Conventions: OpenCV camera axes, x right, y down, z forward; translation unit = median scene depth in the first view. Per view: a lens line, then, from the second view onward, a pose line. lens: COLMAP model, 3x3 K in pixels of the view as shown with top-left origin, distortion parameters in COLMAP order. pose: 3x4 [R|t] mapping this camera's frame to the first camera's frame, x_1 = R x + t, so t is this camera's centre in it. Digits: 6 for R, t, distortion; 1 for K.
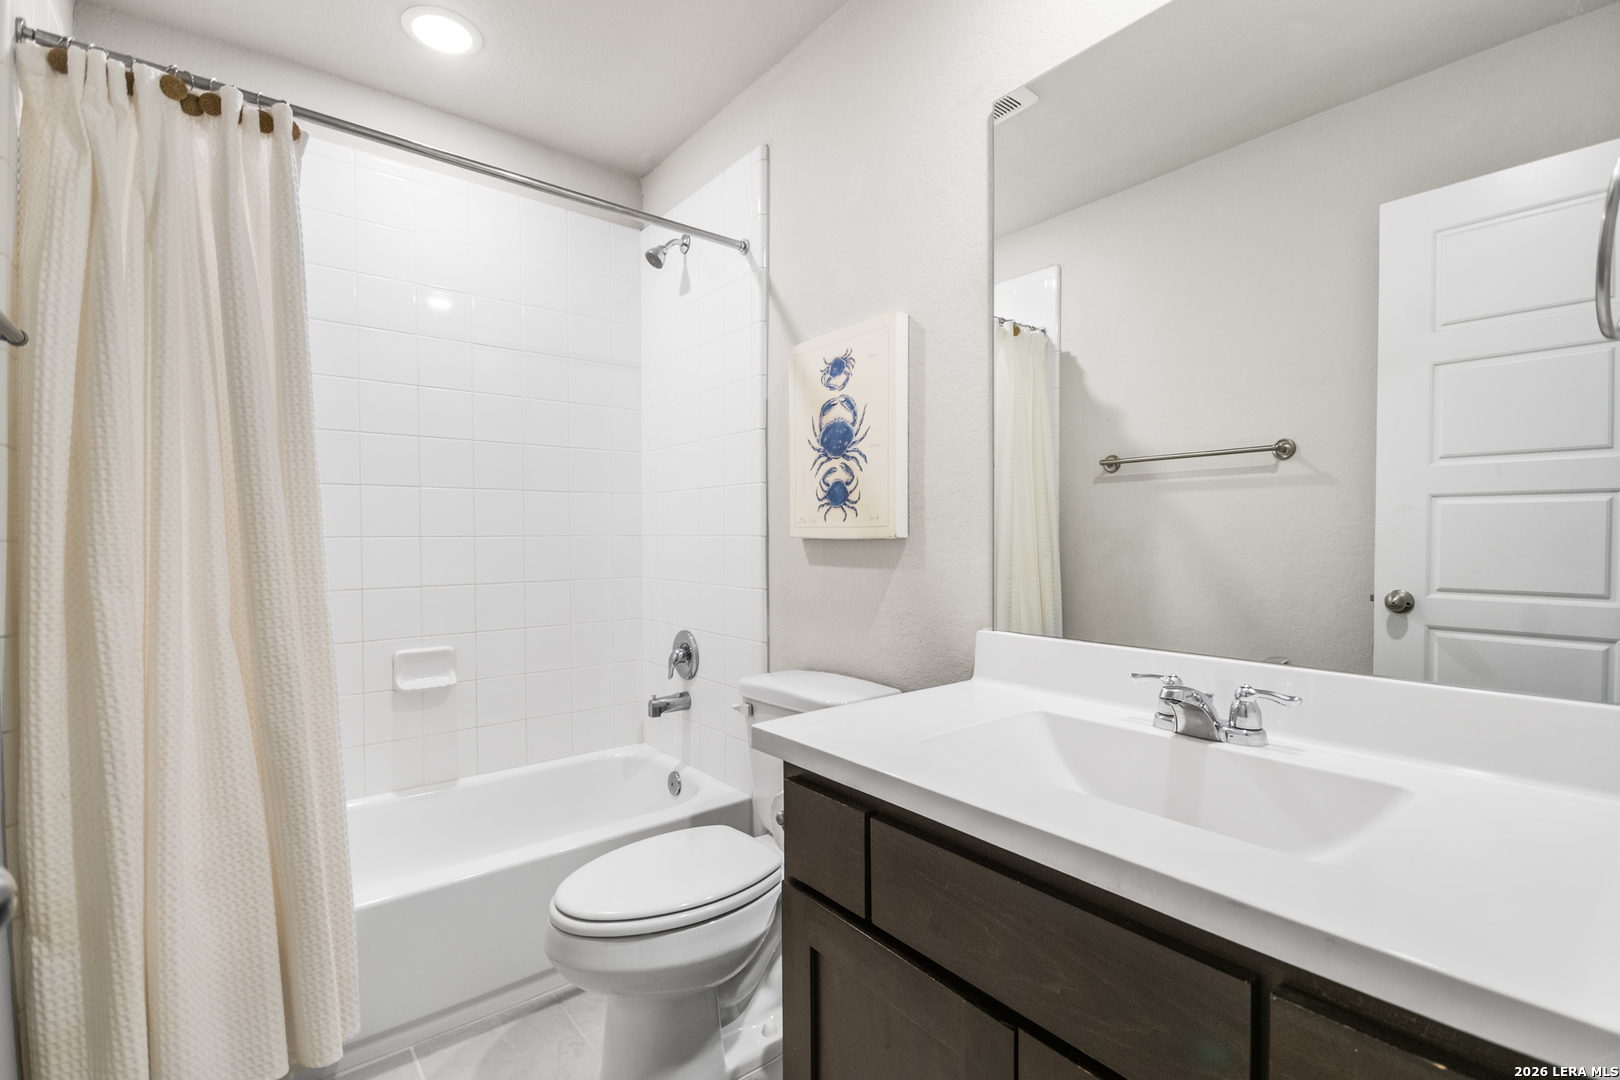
lens RADIAL K [[737.5, 0, 806.5], [0, 737.5, 539.8], [0, 0, 1]] dist [0.002421, -0.002915]
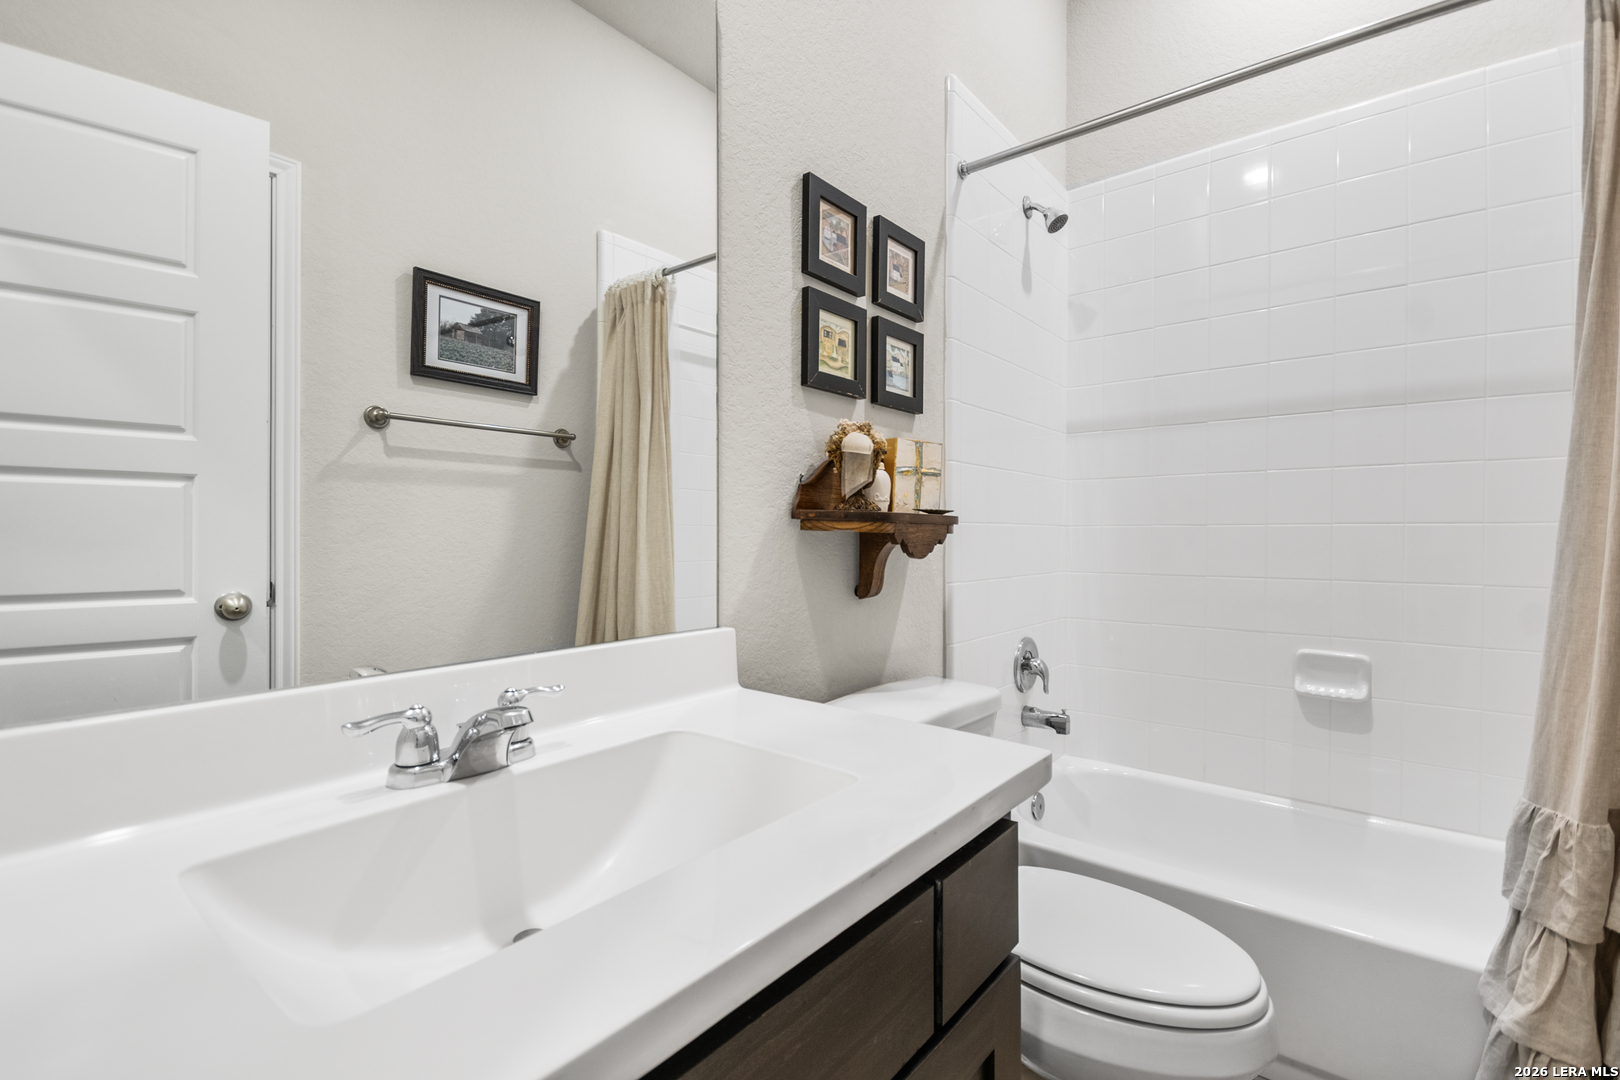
lens RADIAL K [[737.5, 0, 805.4], [0, 737.5, 533.5], [0, 0, 1]] dist [0.002421, -0.002915]
pose [[0.221855, 0.013093, -0.974992, 0.199857], [-0.009584, 0.999891, 0.011246, 0.001055], [0.975033, 0.006849, 0.221956, 0.188557]]
